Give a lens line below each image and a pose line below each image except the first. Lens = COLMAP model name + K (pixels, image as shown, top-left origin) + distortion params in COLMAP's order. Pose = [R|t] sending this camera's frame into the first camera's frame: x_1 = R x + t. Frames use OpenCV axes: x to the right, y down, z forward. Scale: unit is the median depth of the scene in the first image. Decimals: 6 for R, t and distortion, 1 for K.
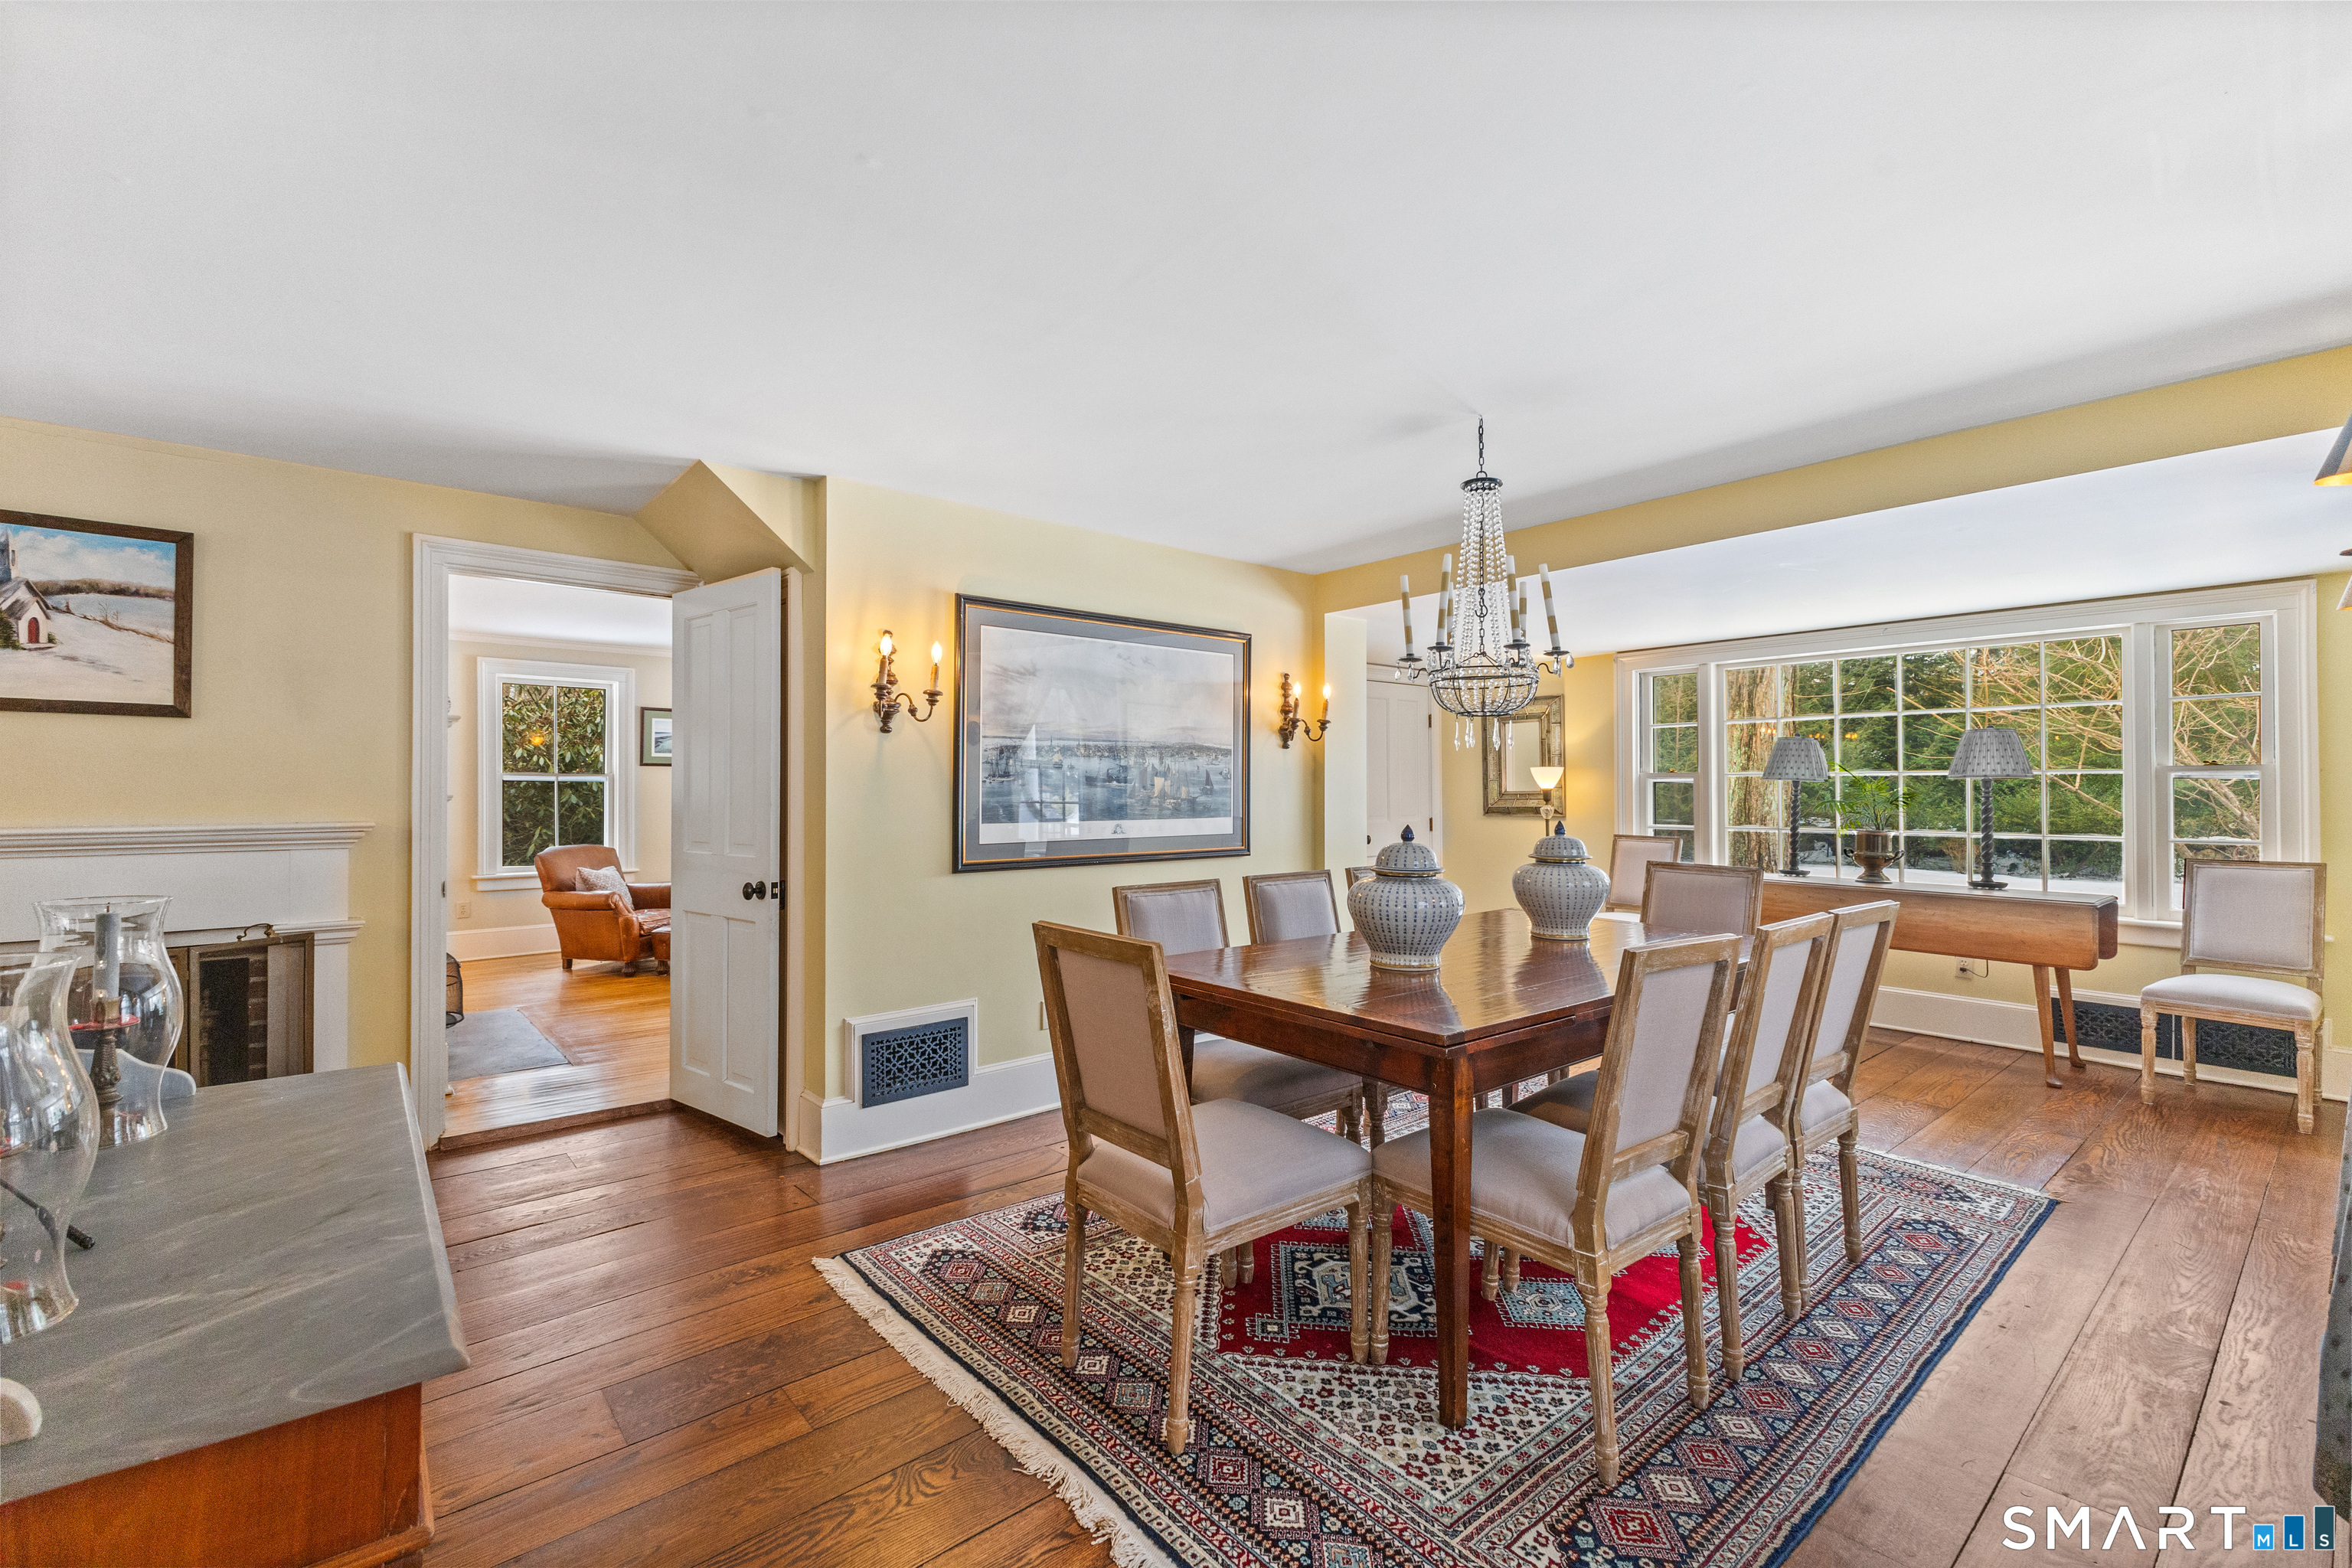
lens RADIAL K [[1014.4, 0, 1169.4], [0, 1014.4, 793.2], [0, 0, 1]] dist [0.007936, -0.000129]
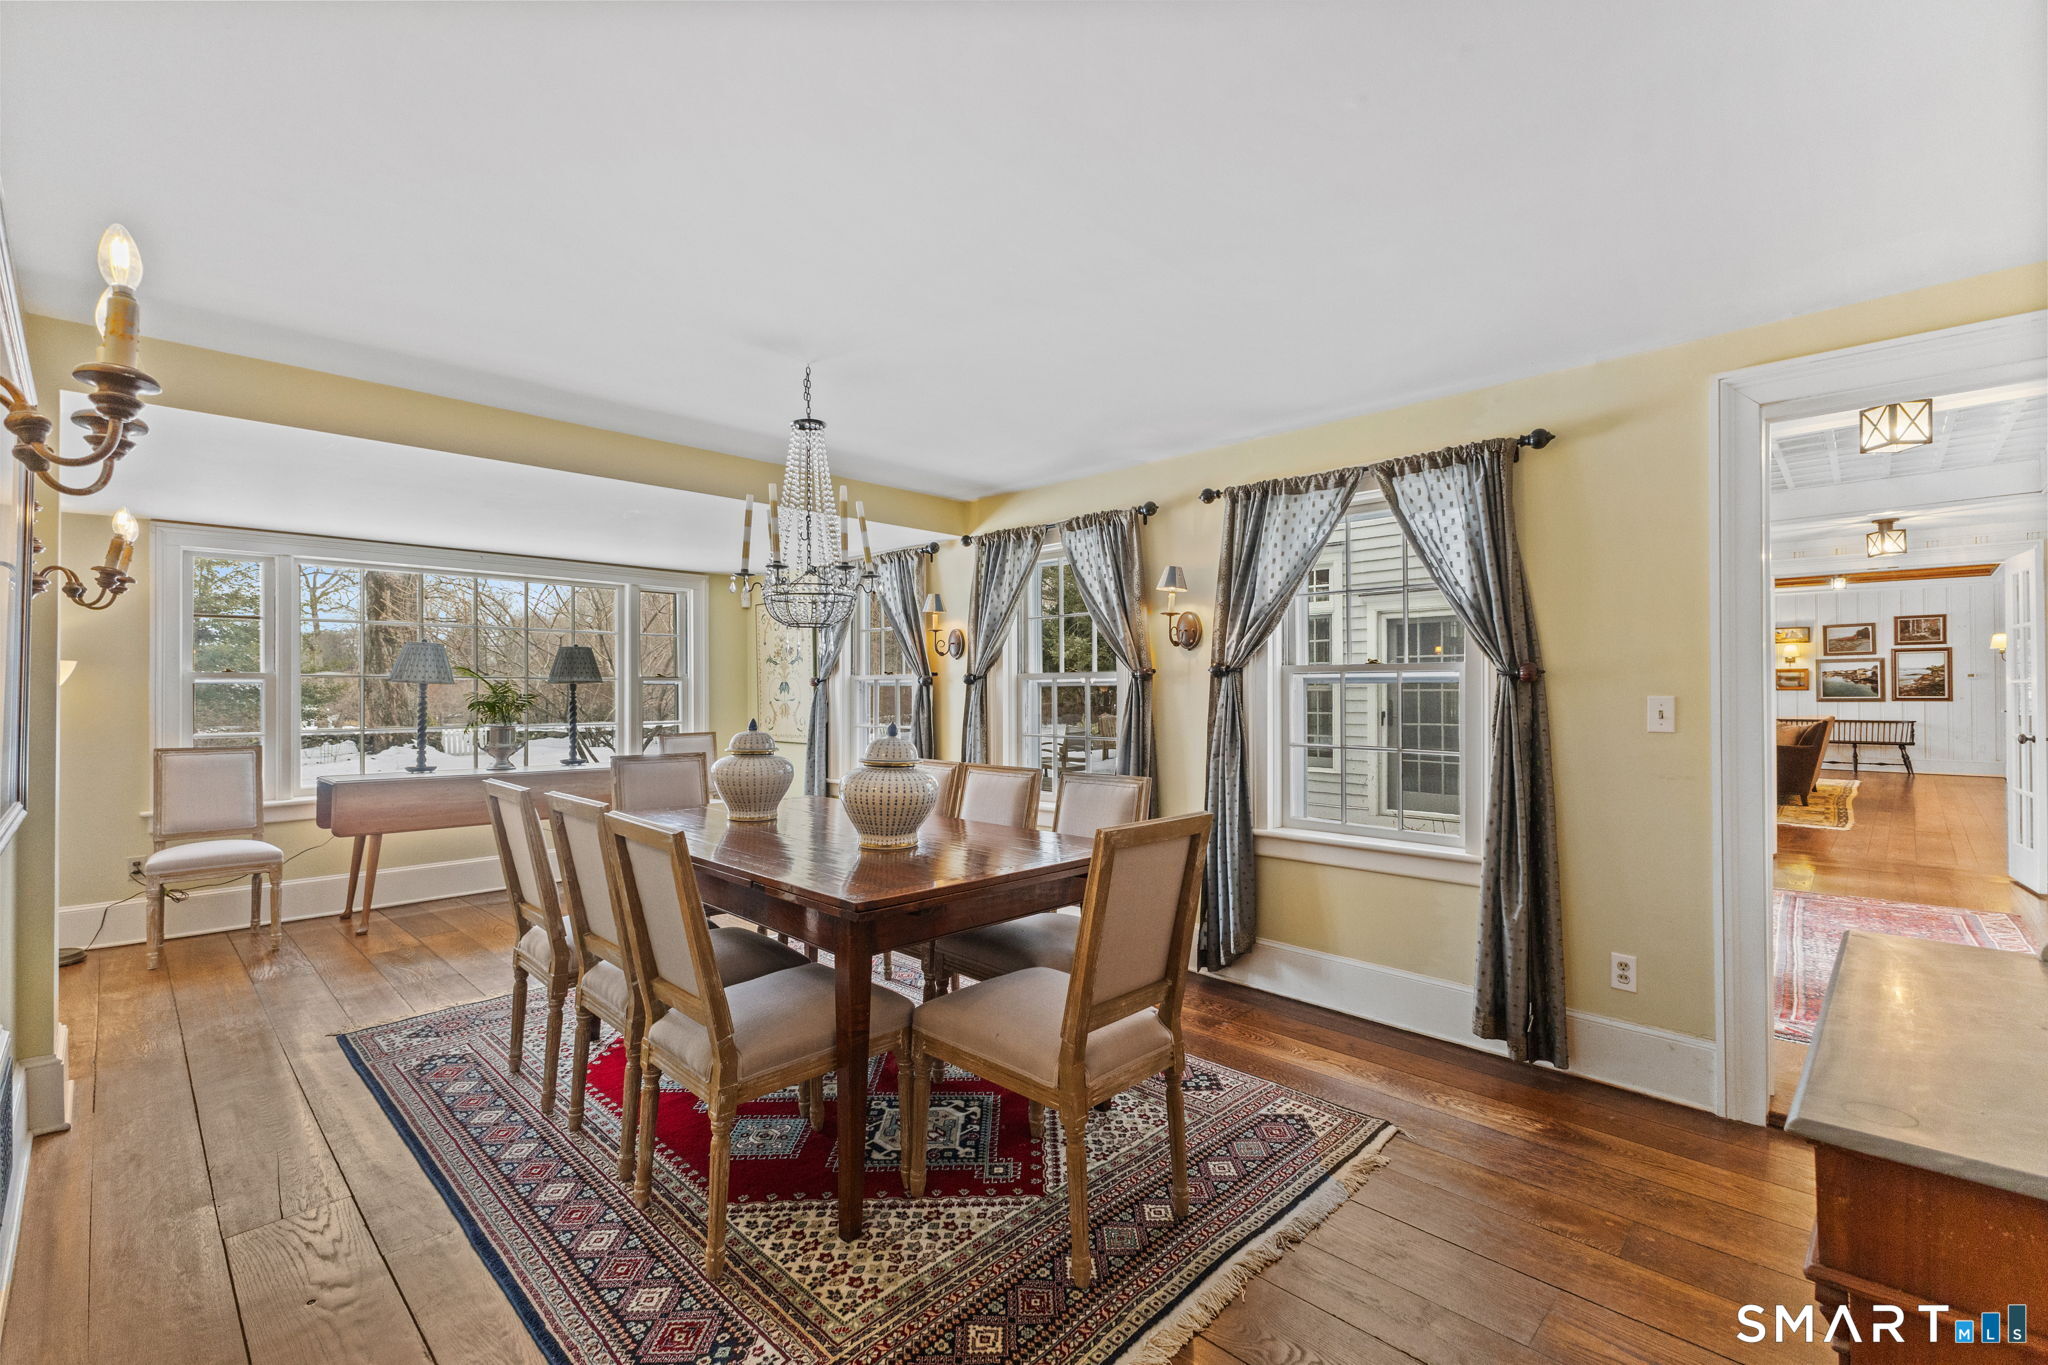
lens RADIAL K [[889.3, 0, 1030.1], [0, 889.3, 676.4], [0, 0, 1]] dist [0.015619, 0.000439]
pose [[-0.109257, 0.015673, 0.993890, -0.787940], [0.004087, 0.999874, -0.015318, -0.002339], [-0.994005, 0.002388, -0.109308, 0.949187]]
